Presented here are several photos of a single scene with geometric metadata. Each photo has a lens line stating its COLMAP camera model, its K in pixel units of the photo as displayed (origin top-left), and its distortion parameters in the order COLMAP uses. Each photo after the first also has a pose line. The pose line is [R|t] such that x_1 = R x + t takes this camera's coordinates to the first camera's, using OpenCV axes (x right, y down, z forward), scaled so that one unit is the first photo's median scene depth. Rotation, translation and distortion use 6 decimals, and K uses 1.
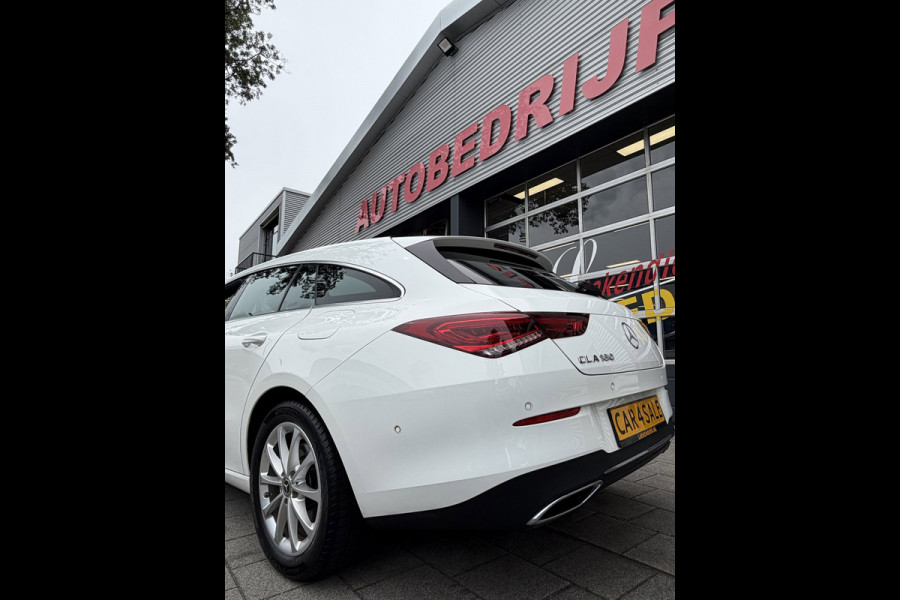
lens RADIAL K [[422.1, 0, 460.1], [0, 422.1, 301.6], [0, 0, 1]] dist [-0.003668, 0.000417]
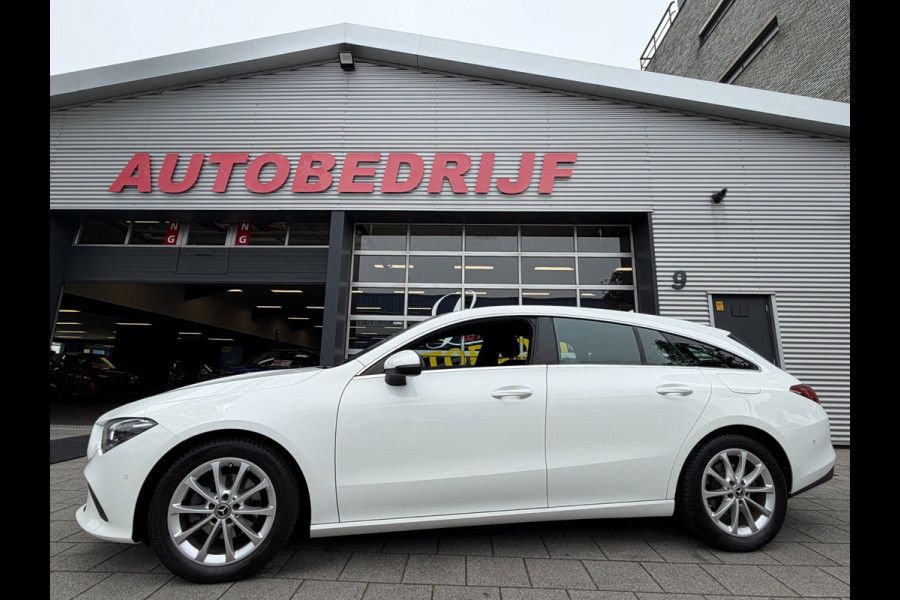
lens RADIAL K [[410.5, 0, 438.9], [0, 410.5, 289.3], [0, 0, 1]] dist [-0.003550, 0.001364]
pose [[0.629275, 0.176834, 0.756797, -2.236223], [-0.132896, 0.983912, -0.119399, 0.036155], [-0.765736, -0.025441, 0.642652, 0.857152]]
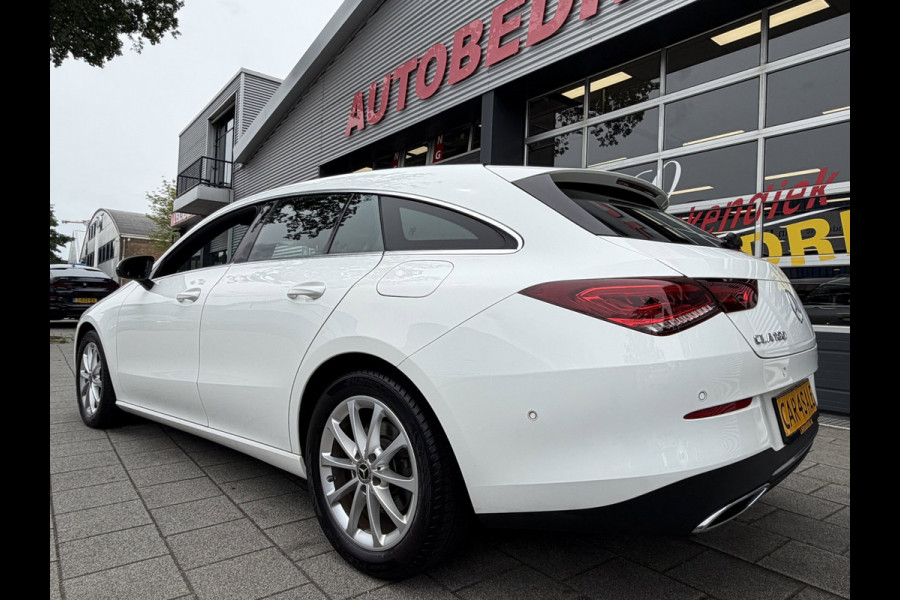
lens RADIAL K [[549.0, 0, 457.5], [0, 549.0, 296.5], [0, 0, 1]] dist [-0.003455, 0.008367]
pose [[0.999269, 0.038205, -0.001662, -0.209751], [-0.037724, 0.991948, 0.120898, -0.036187], [0.006268, -0.120747, 0.992664, -0.026970]]
